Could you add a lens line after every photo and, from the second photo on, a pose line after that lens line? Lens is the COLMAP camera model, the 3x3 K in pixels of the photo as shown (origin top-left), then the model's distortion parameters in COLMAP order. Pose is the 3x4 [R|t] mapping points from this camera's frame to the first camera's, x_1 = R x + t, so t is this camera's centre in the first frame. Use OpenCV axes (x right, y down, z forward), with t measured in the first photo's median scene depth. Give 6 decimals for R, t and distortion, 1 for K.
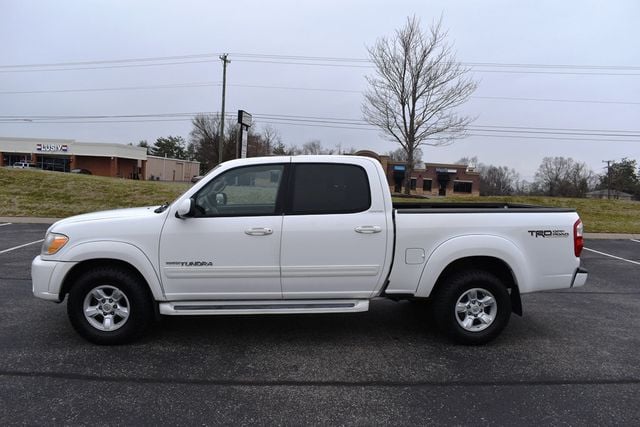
lens RADIAL K [[508.3, 0, 315.1], [0, 508.3, 200.8], [0, 0, 1]] dist [-0.071775, -0.002232]
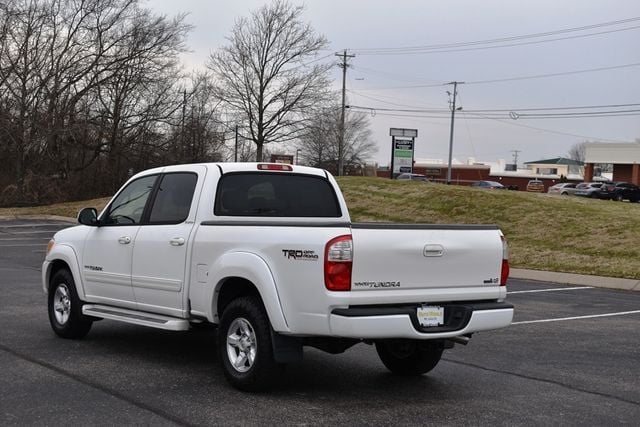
lens RADIAL K [[1087.1, 0, 318.8], [0, 1087.1, 208.1], [0, 0, 1]] dist [0.022928, 0.000000]
pose [[0.531531, 0.005341, -0.847022, 1.835202], [-0.054005, 0.998159, -0.027596, 0.040191], [0.845315, 0.060412, 0.530841, 0.173947]]
